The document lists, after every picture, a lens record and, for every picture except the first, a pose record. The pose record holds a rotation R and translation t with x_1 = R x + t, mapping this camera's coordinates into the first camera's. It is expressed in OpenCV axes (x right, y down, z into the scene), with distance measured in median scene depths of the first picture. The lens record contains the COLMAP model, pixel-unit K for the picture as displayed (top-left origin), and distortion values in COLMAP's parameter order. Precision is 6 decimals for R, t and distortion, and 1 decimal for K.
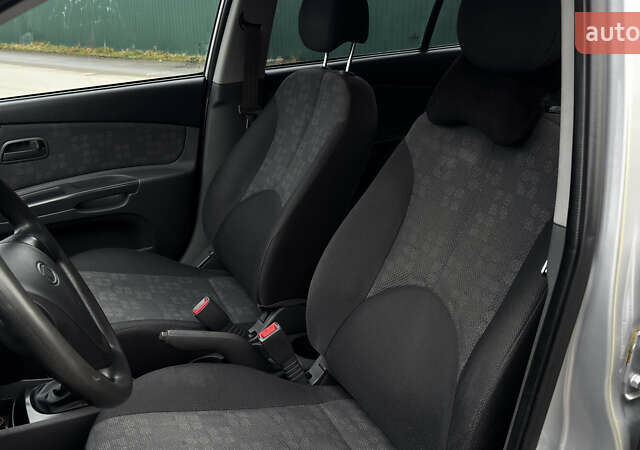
lens RADIAL K [[606.4, 0, 320.0], [0, 606.4, 225.0], [0, 0, 1]] dist [0.052189, -0.120030]
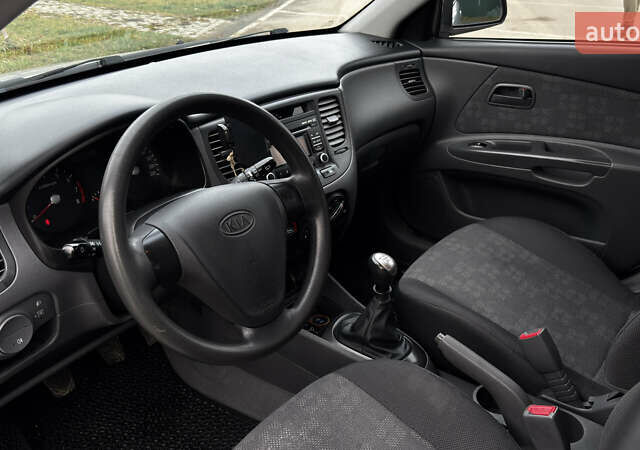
lens RADIAL K [[606.4, 0, 320.0], [0, 606.4, 225.0], [0, 0, 1]] dist [0.052189, -0.120030]
pose [[0.499329, 0.391987, -0.772669, 0.175871], [-0.319151, 0.912310, 0.256580, -0.084782], [0.805489, 0.118480, 0.580646, 0.222281]]
